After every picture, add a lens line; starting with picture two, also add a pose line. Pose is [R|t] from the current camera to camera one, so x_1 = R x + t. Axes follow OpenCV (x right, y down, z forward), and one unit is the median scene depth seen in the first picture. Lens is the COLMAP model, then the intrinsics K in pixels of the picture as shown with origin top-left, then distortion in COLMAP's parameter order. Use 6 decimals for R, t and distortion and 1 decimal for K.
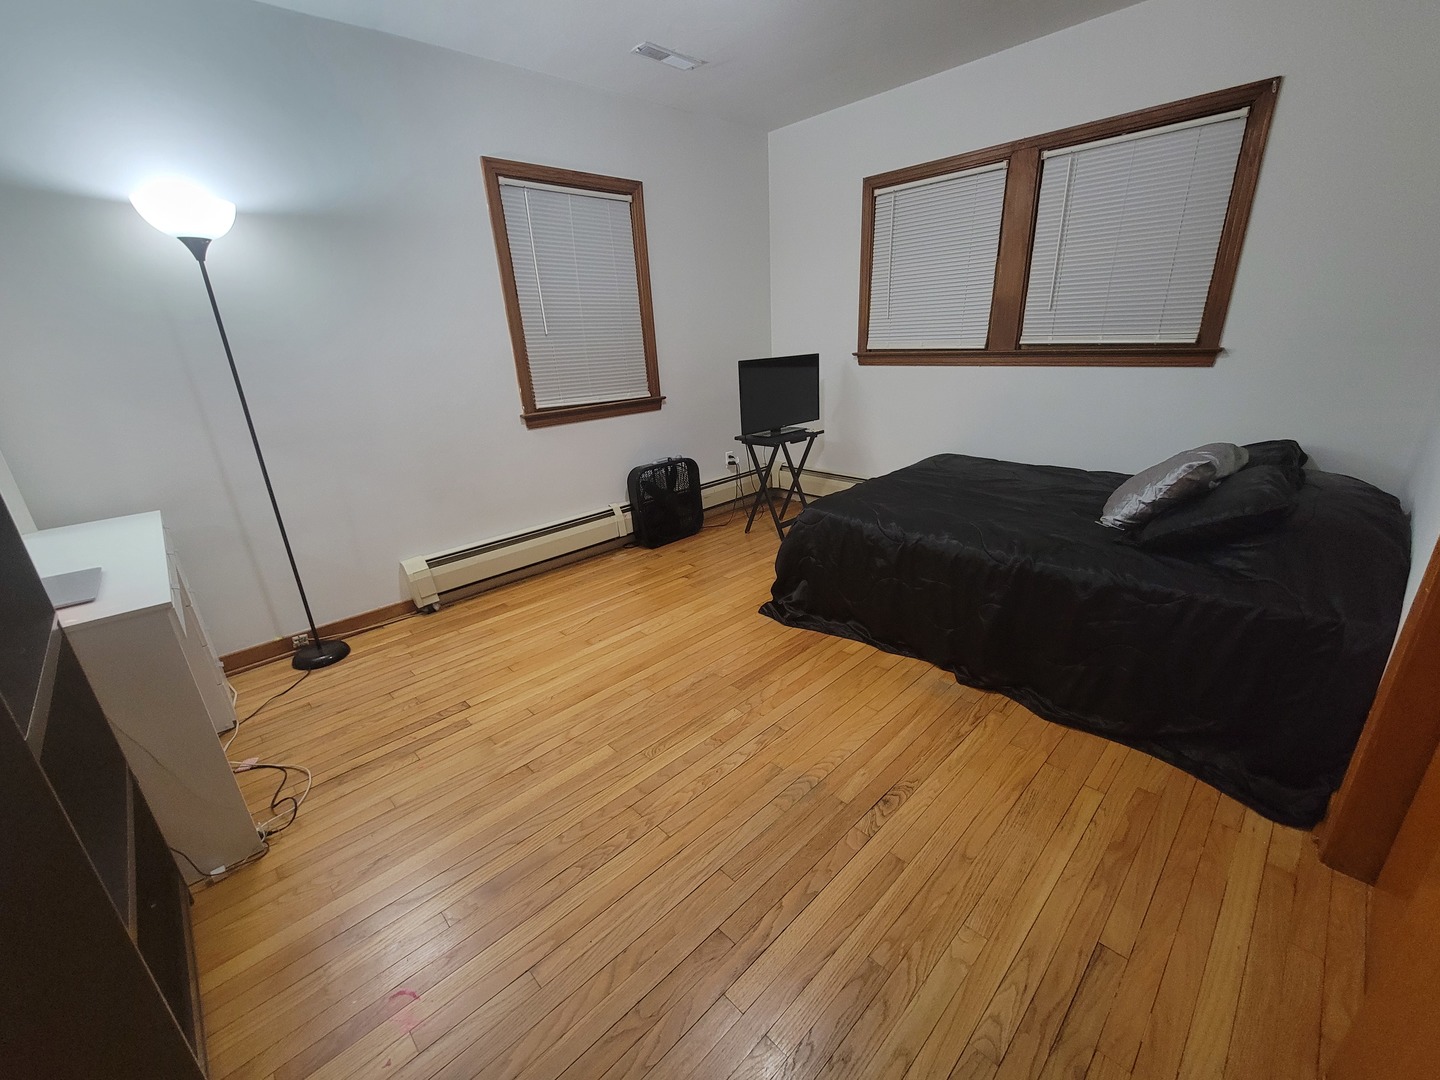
lens RADIAL K [[589.4, 0, 731.1], [0, 589.4, 551.5], [0, 0, 1]] dist [-0.001919, -0.000119]
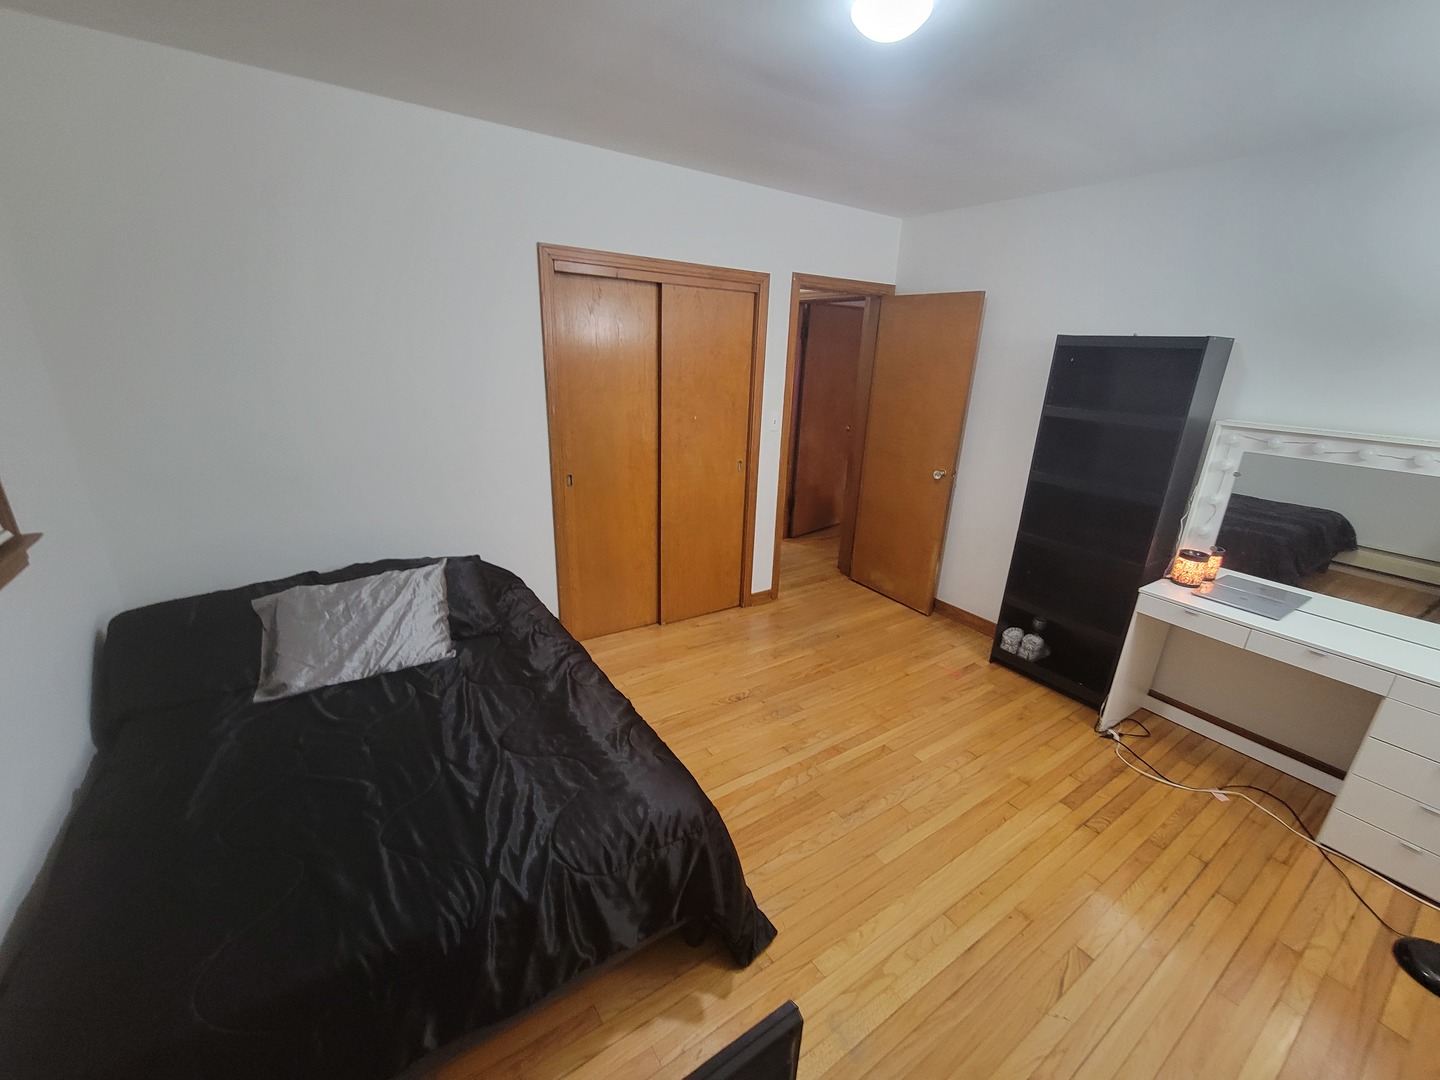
lens RADIAL K [[589.4, 0, 731.1], [0, 589.4, 551.5], [0, 0, 1]] dist [-0.001919, -0.000119]
pose [[-0.986065, -0.055743, 0.156743, 0.028328], [0.054800, 0.780770, 0.622411, -0.917257], [-0.157075, 0.622327, -0.766835, 1.874413]]
